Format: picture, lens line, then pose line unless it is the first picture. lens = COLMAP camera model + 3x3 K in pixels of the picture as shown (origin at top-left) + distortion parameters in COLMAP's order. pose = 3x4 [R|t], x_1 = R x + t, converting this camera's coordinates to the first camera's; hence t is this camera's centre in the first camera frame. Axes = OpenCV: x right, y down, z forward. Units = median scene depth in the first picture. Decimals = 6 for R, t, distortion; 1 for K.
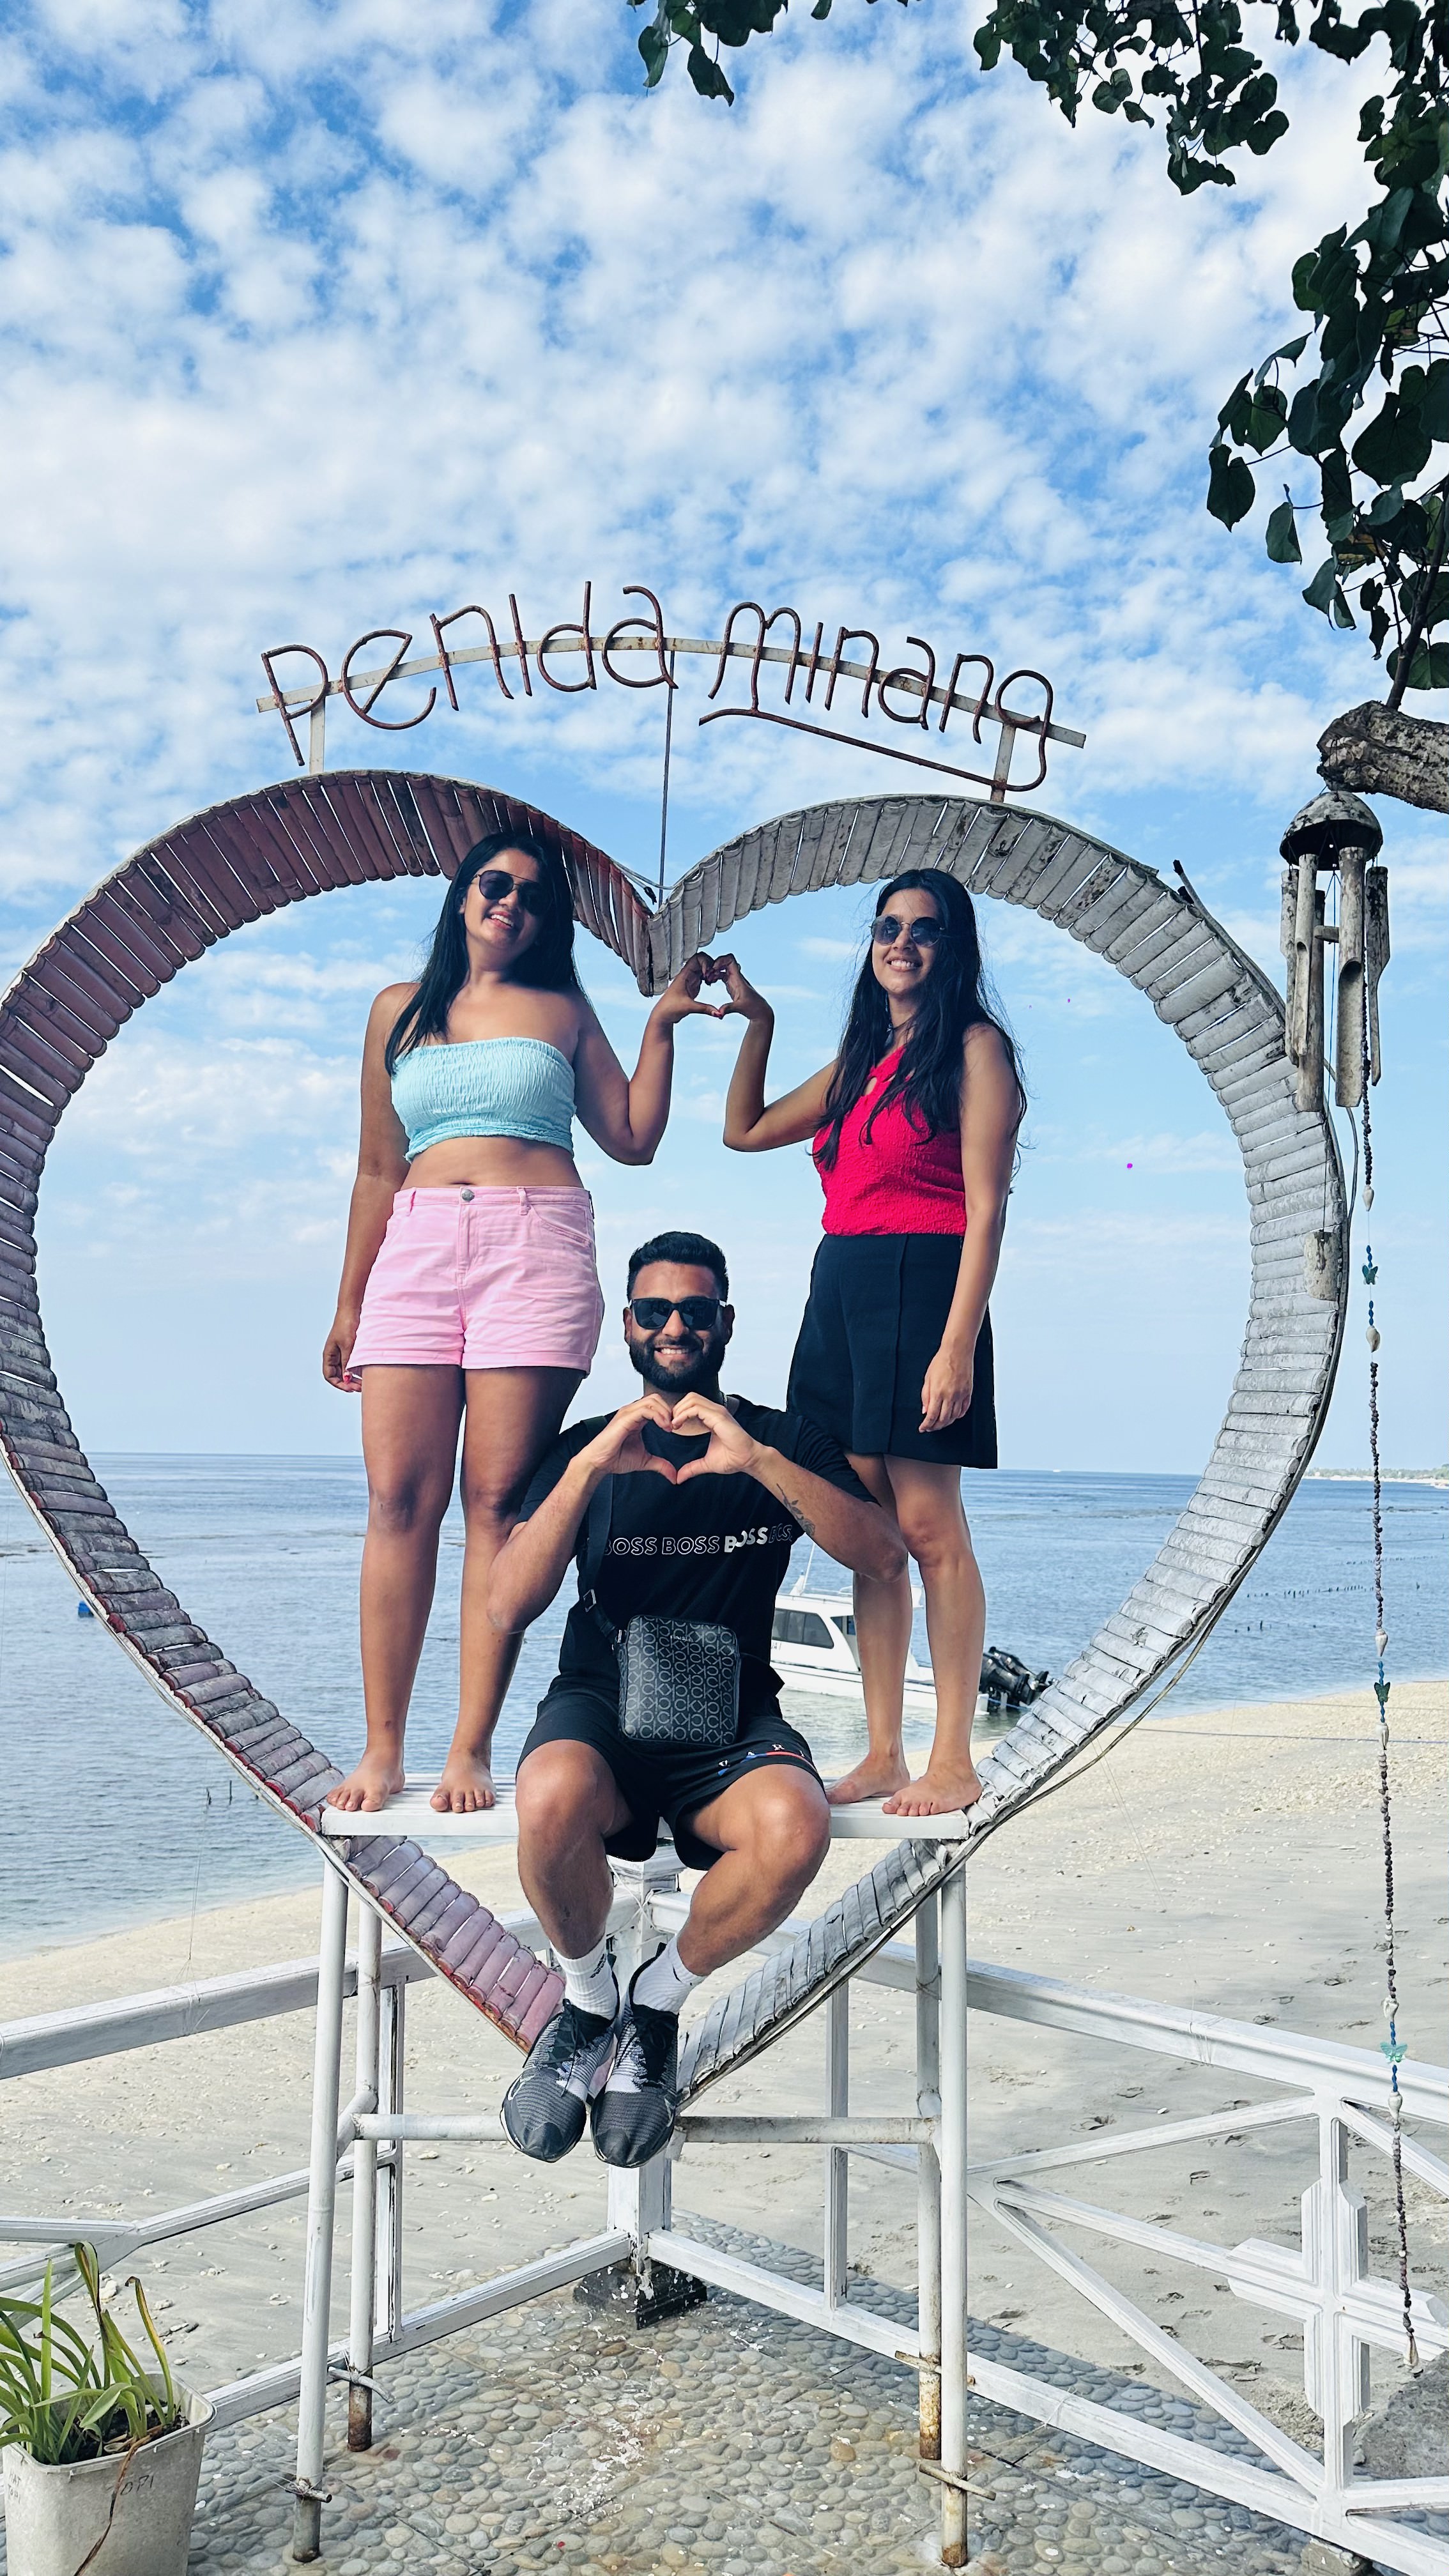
lens RADIAL K [[1834.3, 0, 771.3], [0, 1834.3, 1285.6], [0, 0, 1]] dist [0.023660, -0.054269]
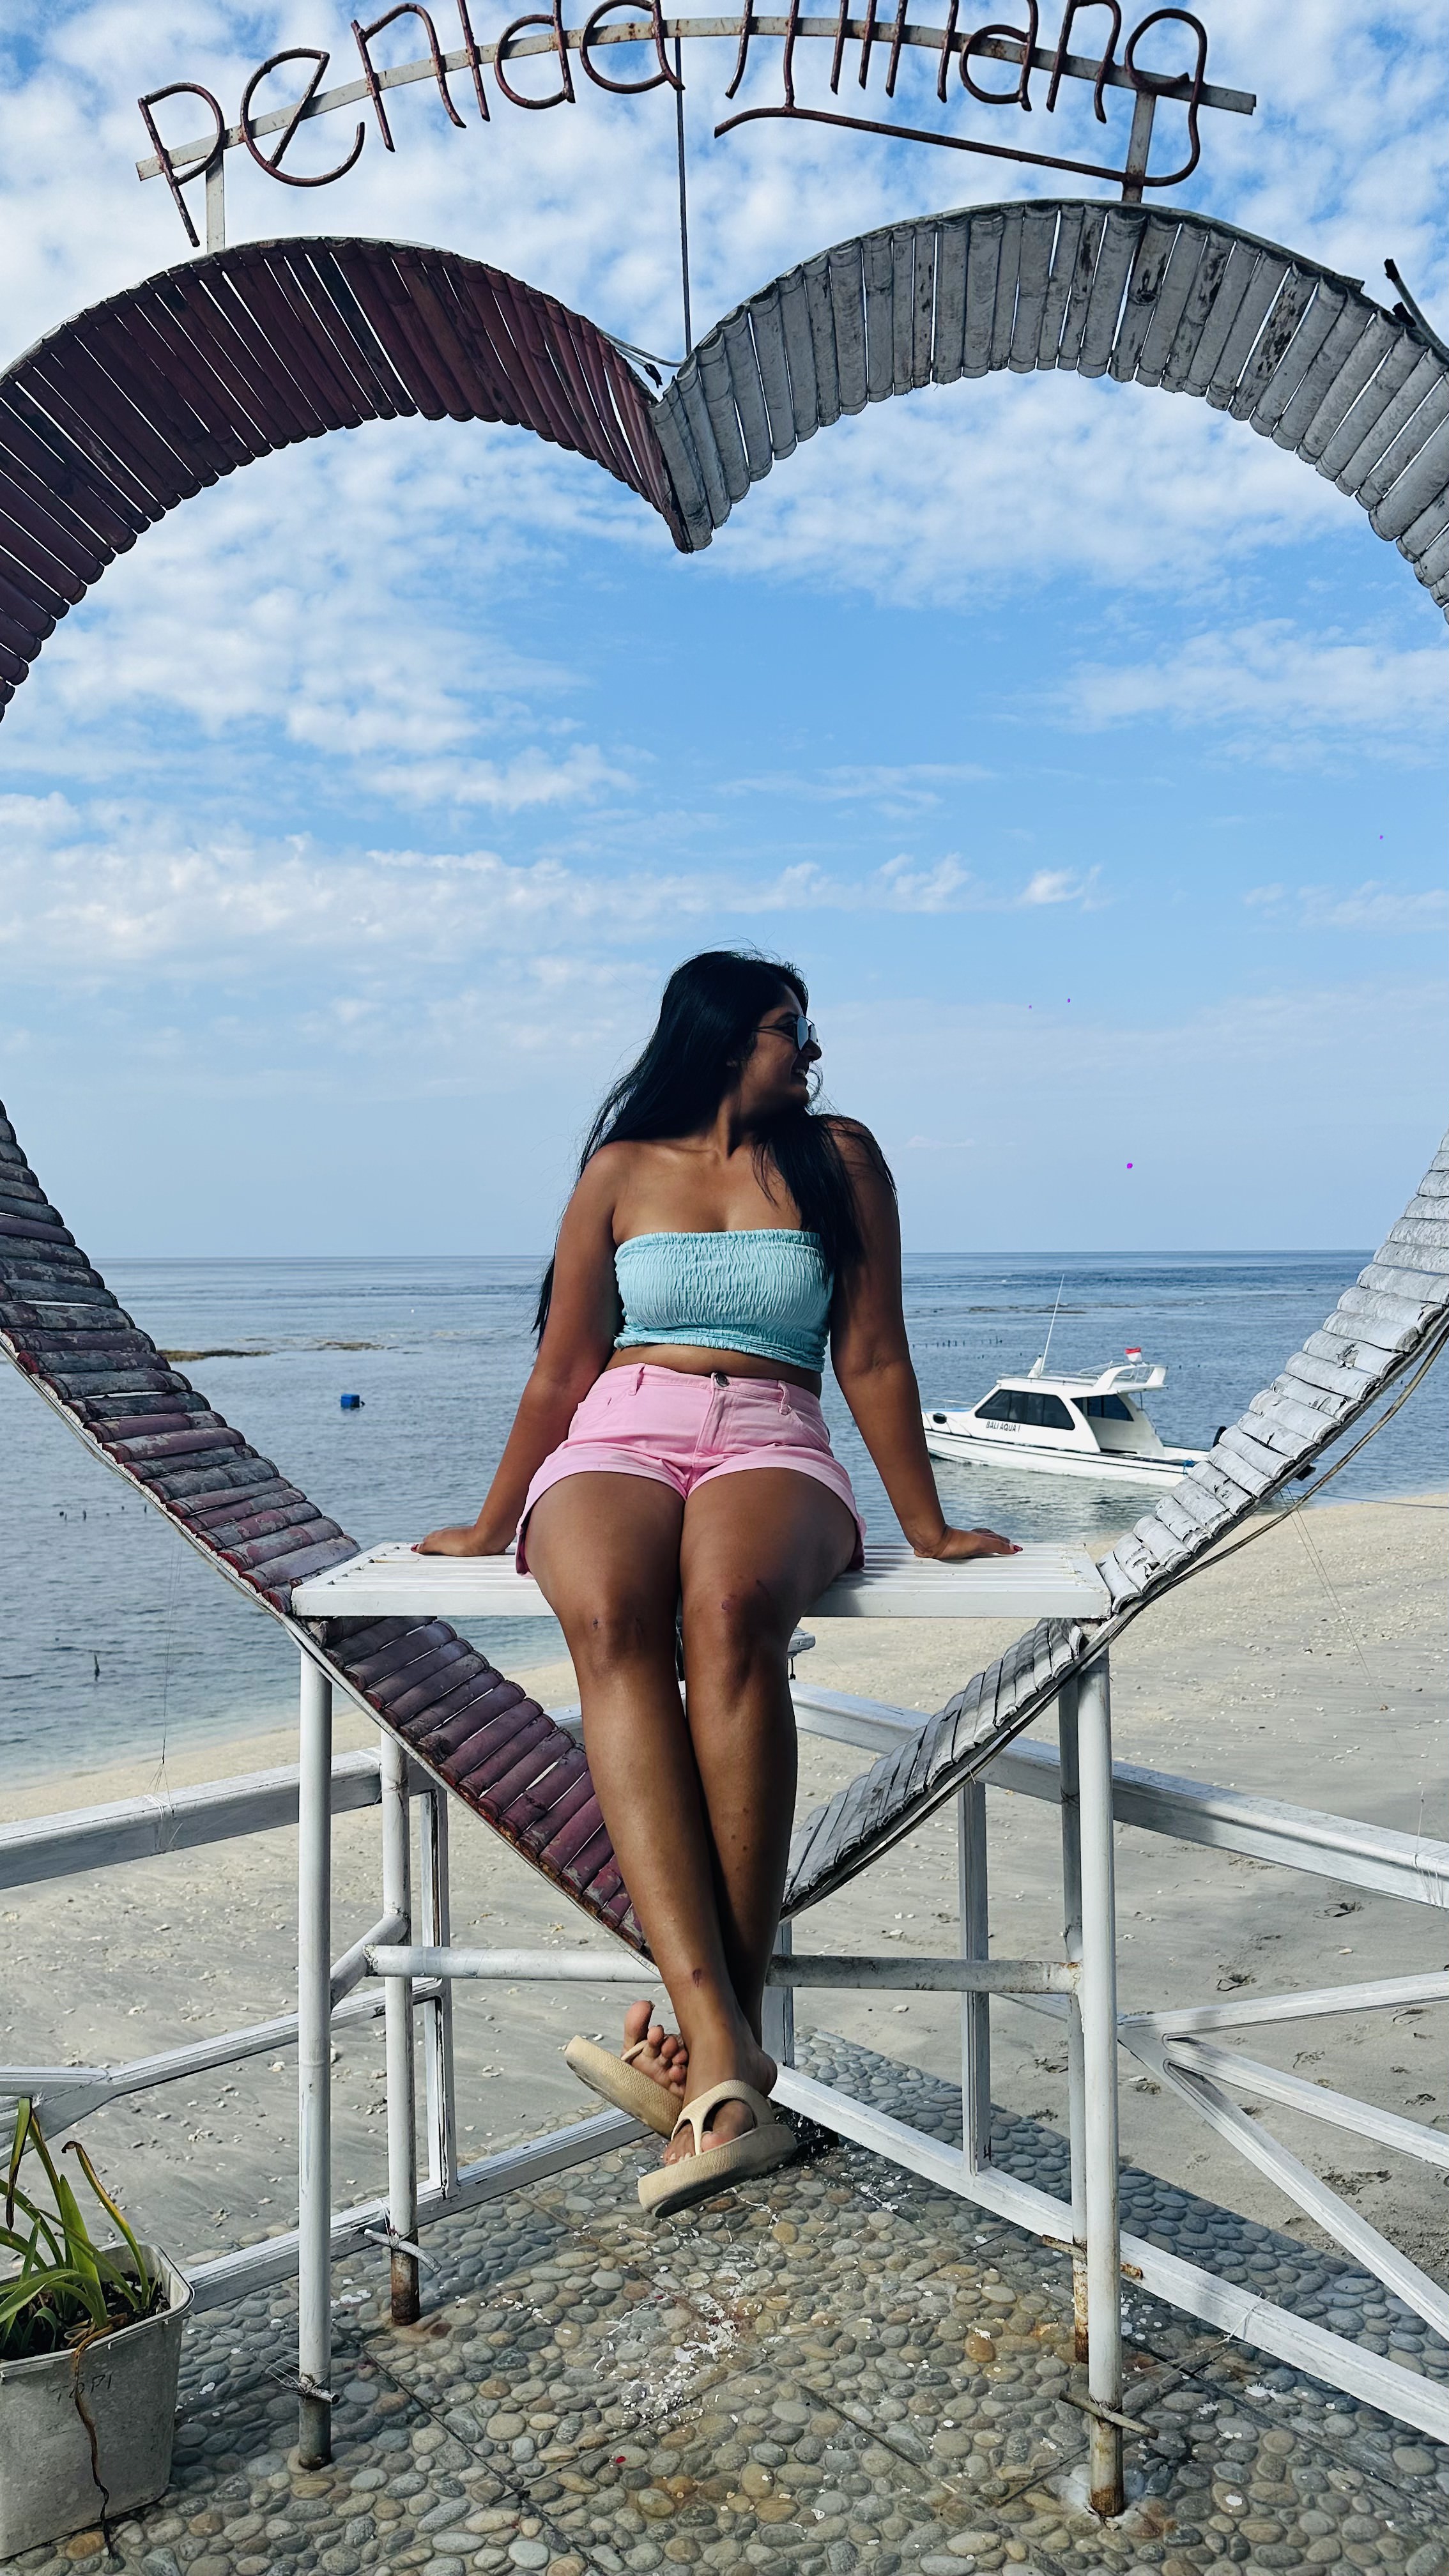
lens RADIAL K [[1834.3, 0, 771.3], [0, 1834.3, 1285.6], [0, 0, 1]] dist [0.023660, -0.054269]
pose [[0.990824, -0.028242, -0.132175, 0.067950], [0.043018, 0.992966, 0.110312, 0.070273], [0.128130, -0.114985, 0.985069, 0.234754]]
